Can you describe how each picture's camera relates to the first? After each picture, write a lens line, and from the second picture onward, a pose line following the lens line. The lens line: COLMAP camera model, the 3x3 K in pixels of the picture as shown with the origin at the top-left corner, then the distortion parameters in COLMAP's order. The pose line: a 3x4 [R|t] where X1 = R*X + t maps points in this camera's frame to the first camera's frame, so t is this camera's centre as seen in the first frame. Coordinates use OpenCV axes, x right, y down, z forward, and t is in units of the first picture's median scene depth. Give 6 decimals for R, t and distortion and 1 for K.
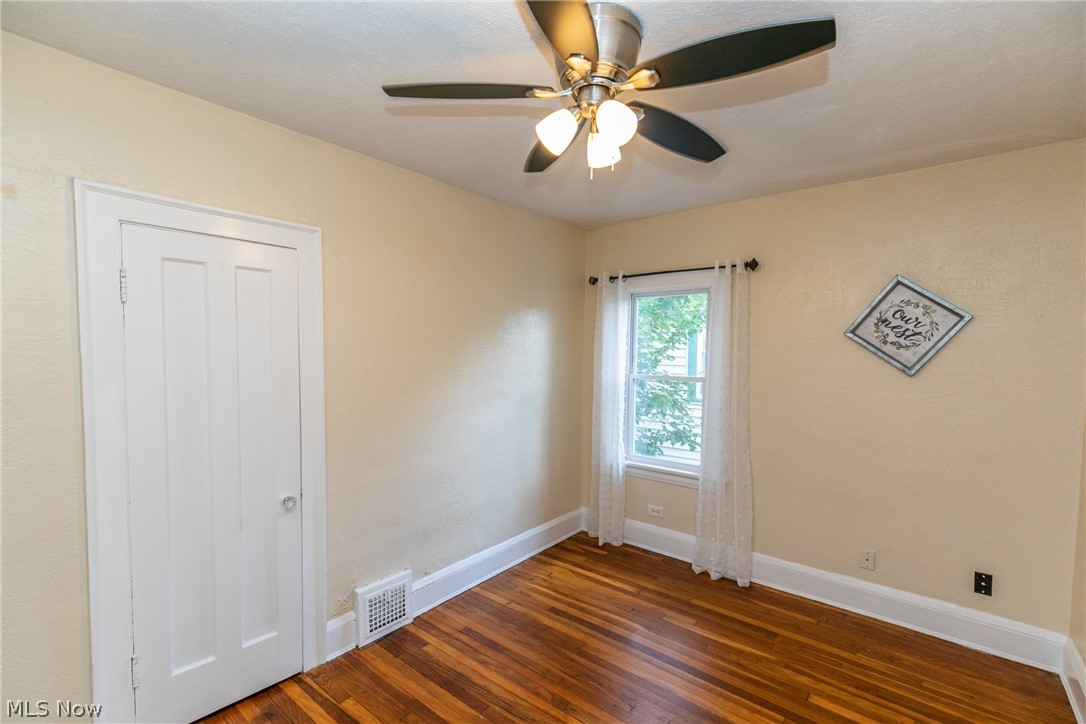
lens RADIAL K [[482.8, 0, 540.0], [0, 482.8, 371.6], [0, 0, 1]] dist [0.001020, -0.000241]
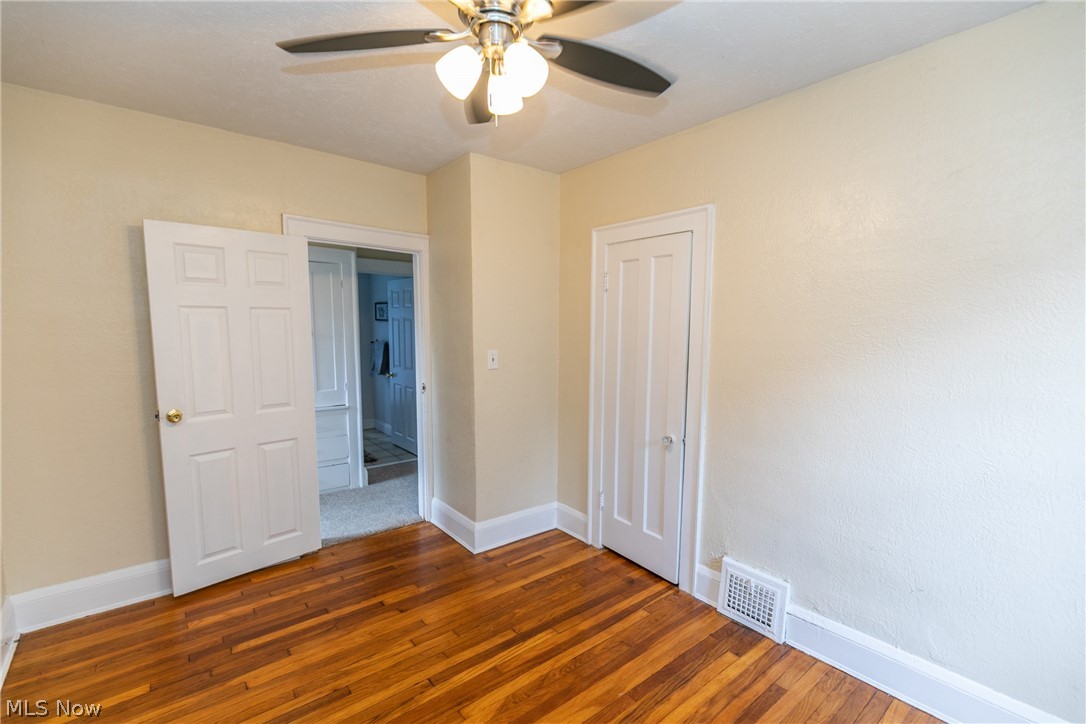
lens RADIAL K [[482.8, 0, 540.0], [0, 482.8, 371.6], [0, 0, 1]] dist [0.001020, -0.000241]
pose [[-0.204596, 0.097014, -0.974027, 0.648145], [-0.041808, 0.993302, 0.107716, -0.023847], [0.977953, 0.062760, -0.199169, 0.805072]]
